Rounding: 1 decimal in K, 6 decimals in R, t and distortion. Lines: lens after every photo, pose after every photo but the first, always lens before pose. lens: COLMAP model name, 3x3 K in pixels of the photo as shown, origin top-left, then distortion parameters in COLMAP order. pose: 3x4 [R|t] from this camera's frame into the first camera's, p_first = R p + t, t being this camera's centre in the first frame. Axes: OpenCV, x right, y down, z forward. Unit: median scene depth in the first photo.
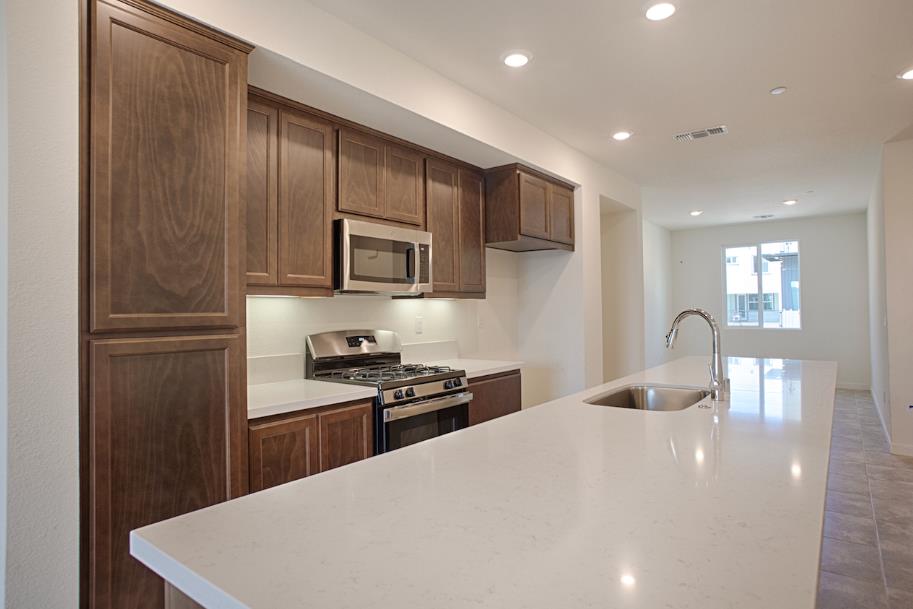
lens RADIAL K [[515.4, 0, 461.1], [0, 515.4, 295.2], [0, 0, 1]] dist [-0.004100, 0.000499]
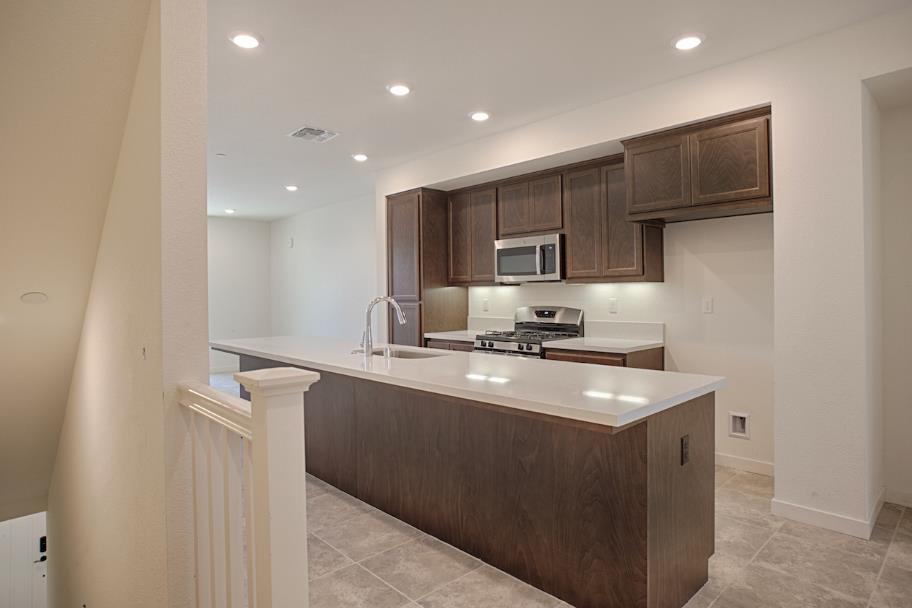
lens RADIAL K [[514.8, 0, 460.5], [0, 514.8, 294.7], [0, 0, 1]] dist [-0.004100, 0.000499]
pose [[-0.156769, 0.012532, -0.987556, 1.381644], [0.039037, 0.999217, 0.006483, 0.015187], [0.986863, -0.037535, -0.157136, 1.055733]]
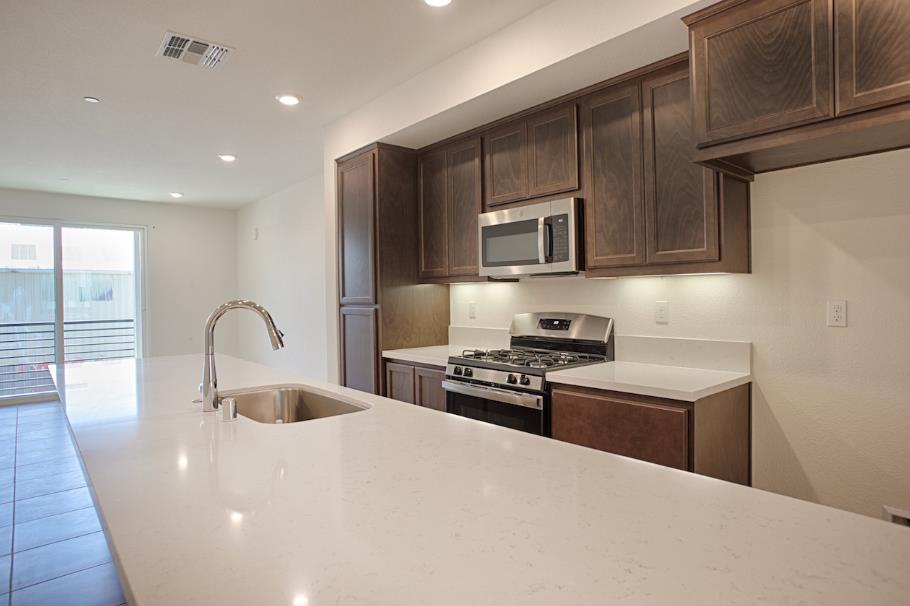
lens RADIAL K [[517.3, 0, 455.0], [0, 517.3, 303.0], [0, 0, 1]] dist [-0.026273, 0.000272]
pose [[-0.210778, 0.030104, -0.977070, 0.850408], [0.044327, 0.998792, 0.021211, 0.020461], [0.976528, -0.038840, -0.211858, 1.088100]]
